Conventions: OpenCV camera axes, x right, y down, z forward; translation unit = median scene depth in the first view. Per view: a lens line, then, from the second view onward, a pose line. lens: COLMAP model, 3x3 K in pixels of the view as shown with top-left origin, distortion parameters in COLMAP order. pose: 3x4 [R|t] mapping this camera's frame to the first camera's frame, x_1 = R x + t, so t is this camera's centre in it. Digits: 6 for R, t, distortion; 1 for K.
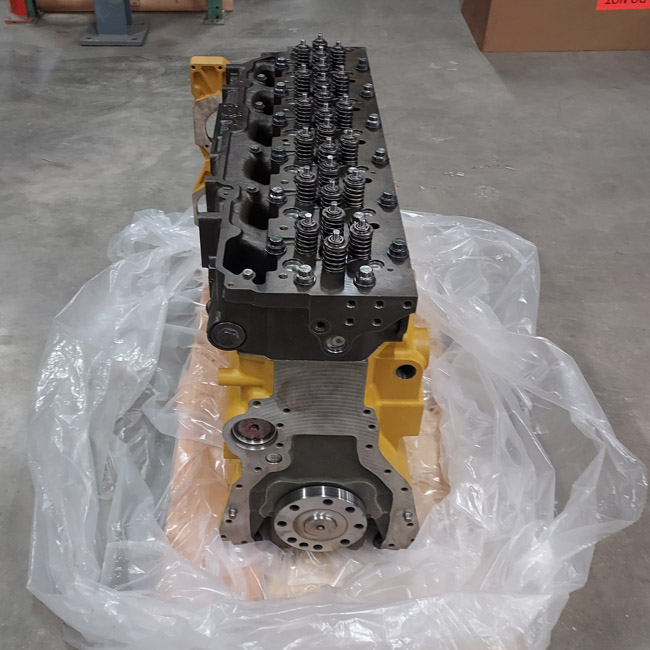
lens RADIAL K [[579.1, 0, 325.6], [0, 579.1, 324.4], [0, 0, 1]] dist [0.054430, -0.025655]
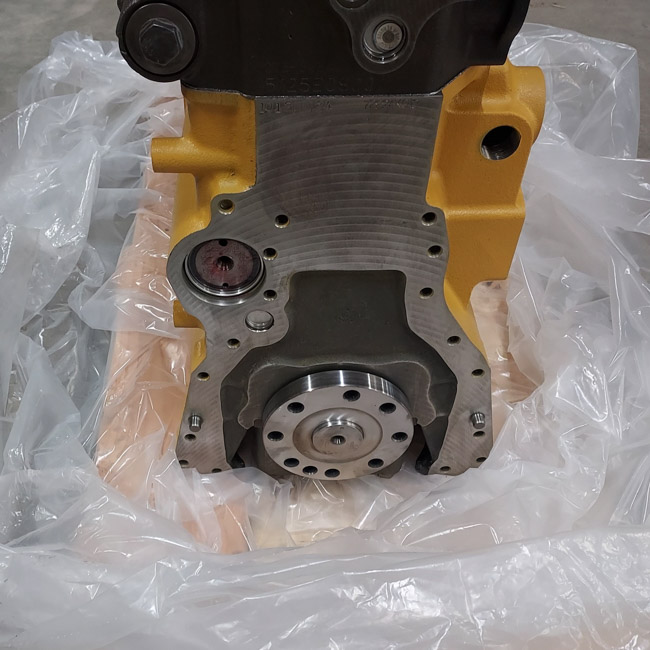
lens RADIAL K [[630.2, 0, 324.8], [0, 630.2, 325.4], [0, 0, 1]] dist [0.036787, 0.000000]
pose [[0.999558, -0.017727, 0.023856, -0.036561], [0.015680, 0.996394, 0.083387, 0.172117], [-0.025248, -0.082976, 0.996232, 0.344665]]
